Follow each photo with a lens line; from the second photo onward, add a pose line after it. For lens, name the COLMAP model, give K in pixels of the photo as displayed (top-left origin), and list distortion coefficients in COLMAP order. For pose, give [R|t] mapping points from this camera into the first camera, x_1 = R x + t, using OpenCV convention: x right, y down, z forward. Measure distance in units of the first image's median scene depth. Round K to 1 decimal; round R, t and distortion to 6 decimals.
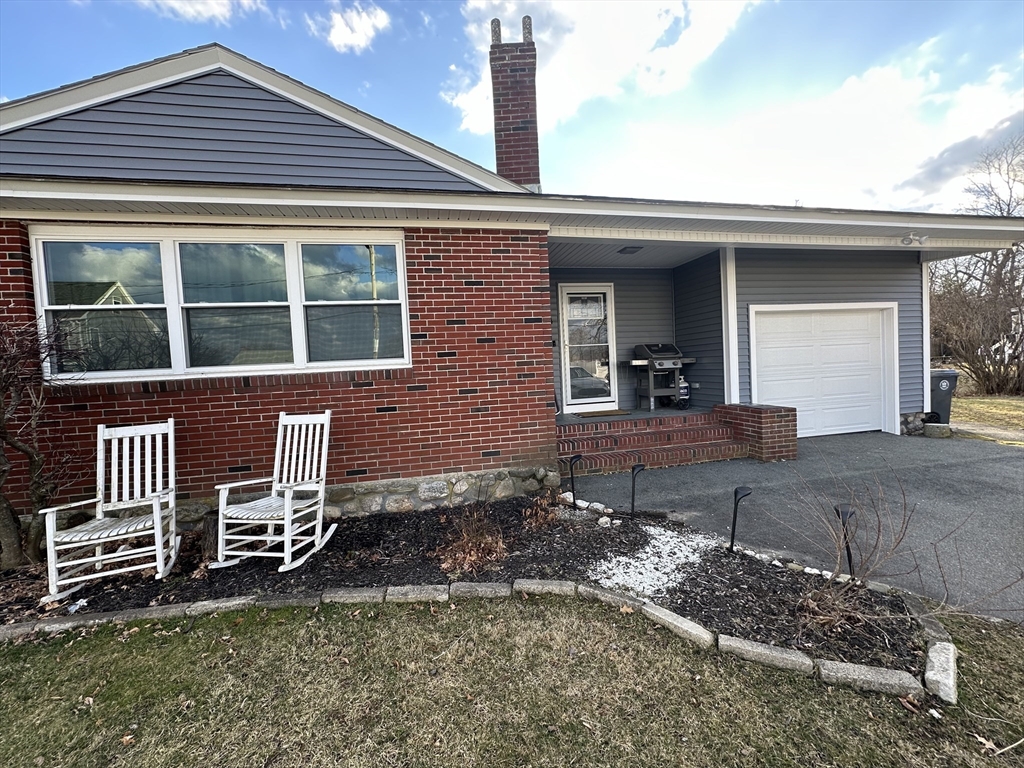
lens RADIAL K [[413.7, 0, 510.6], [0, 413.7, 383.8], [0, 0, 1]] dist [0.003562, 0.000003]
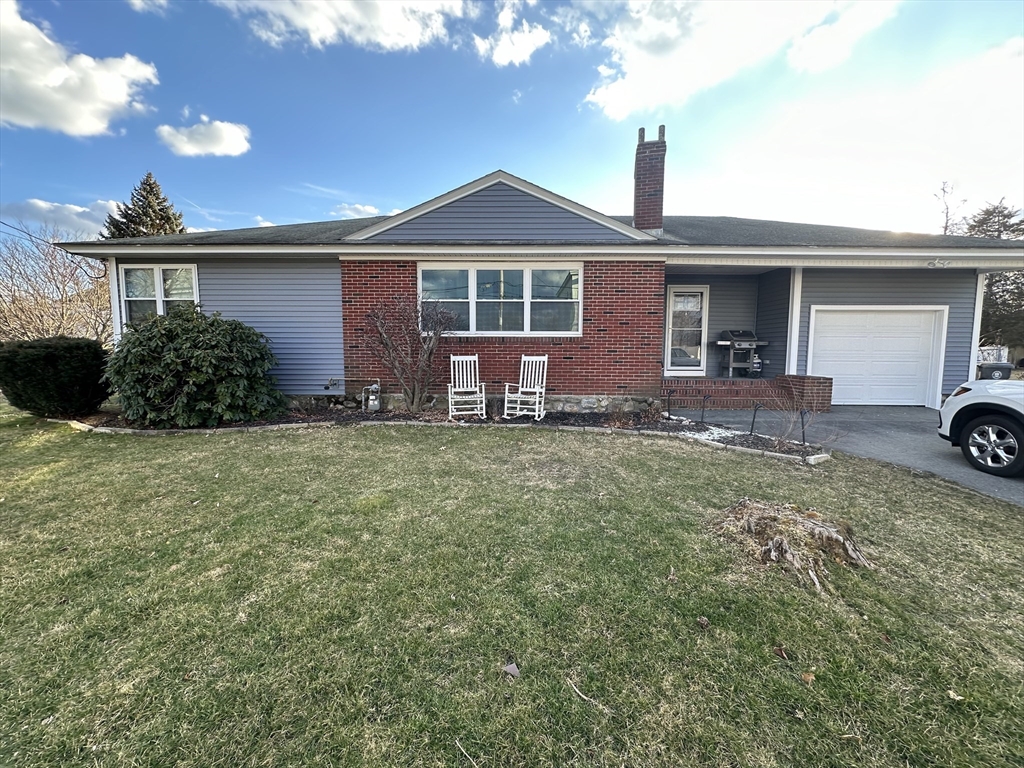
lens RADIAL K [[413.7, 0, 512.2], [0, 413.7, 382.4], [0, 0, 1]] dist [0.003562, 0.000003]
pose [[0.974897, 0.071336, -0.210918, -0.136518], [-0.061971, 0.996790, 0.050694, 0.088790], [0.213857, -0.036351, 0.976188, -0.862716]]
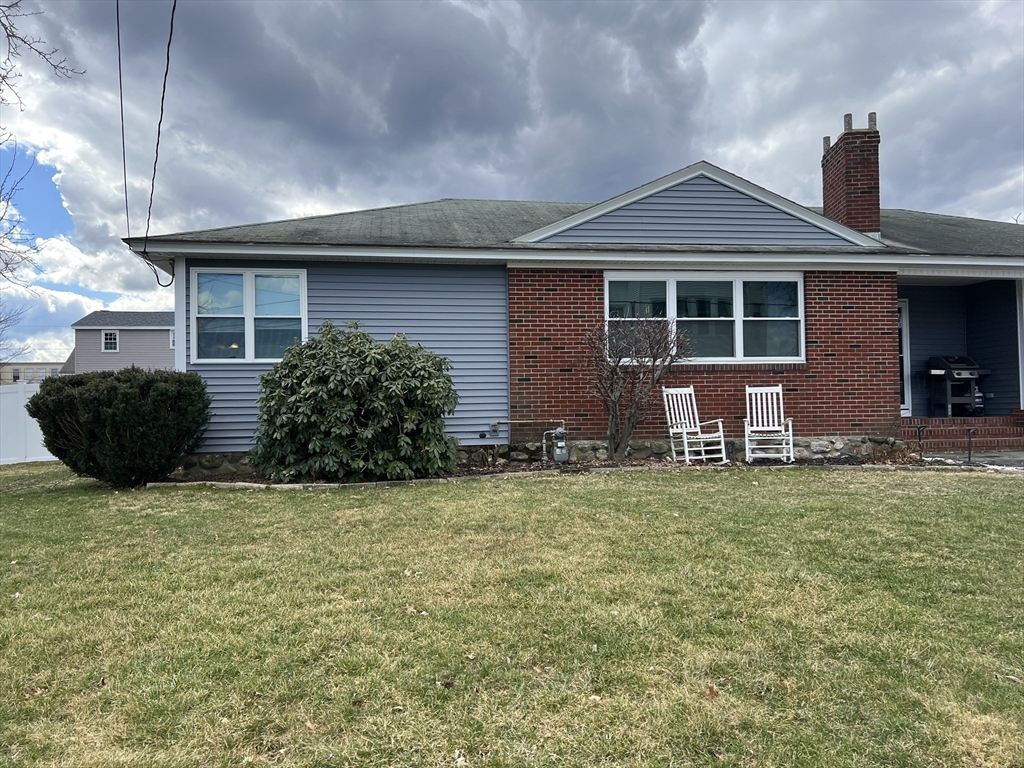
lens RADIAL K [[761.6, 0, 503.5], [0, 761.6, 390.7], [0, 0, 1]] dist [0.021776, -0.014929]
pose [[0.996675, 0.033635, -0.074210, -1.089042], [-0.038195, 0.997413, -0.060899, 0.262001], [0.071970, 0.063531, 0.995381, -1.759608]]
